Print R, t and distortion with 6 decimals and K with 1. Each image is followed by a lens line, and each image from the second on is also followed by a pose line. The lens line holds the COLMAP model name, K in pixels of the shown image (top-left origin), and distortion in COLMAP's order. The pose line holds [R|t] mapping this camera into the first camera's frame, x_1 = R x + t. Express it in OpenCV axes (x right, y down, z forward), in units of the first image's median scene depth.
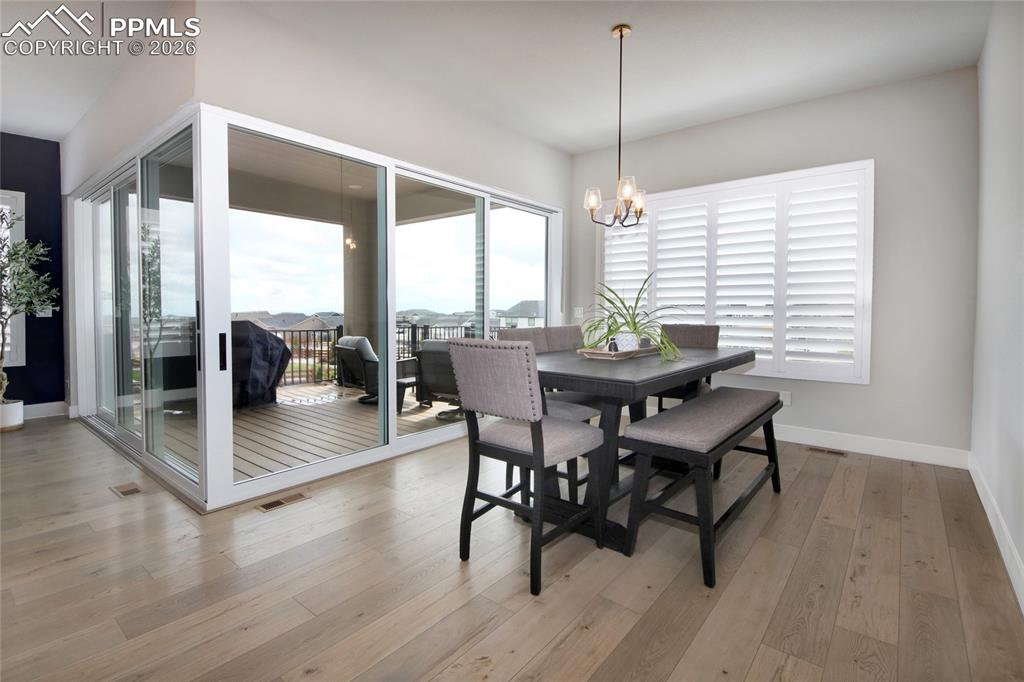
lens RADIAL K [[481.4, 0, 509.7], [0, 481.4, 324.8], [0, 0, 1]] dist [0.017635, -0.018840]
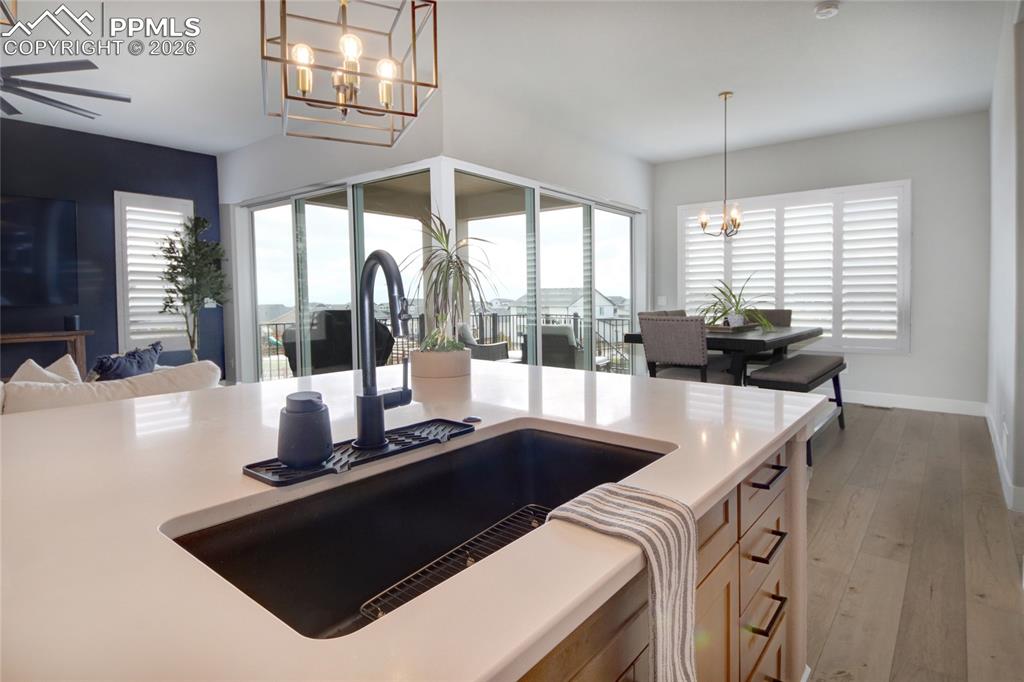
lens RADIAL K [[546.3, 0, 513.2], [0, 546.3, 310.4], [0, 0, 1]] dist [-0.002029, -0.000960]
pose [[0.999971, -0.006840, 0.003312, -0.291144], [0.006872, 0.999929, -0.009707, 0.012801], [-0.003246, 0.009729, 0.999947, -0.418738]]
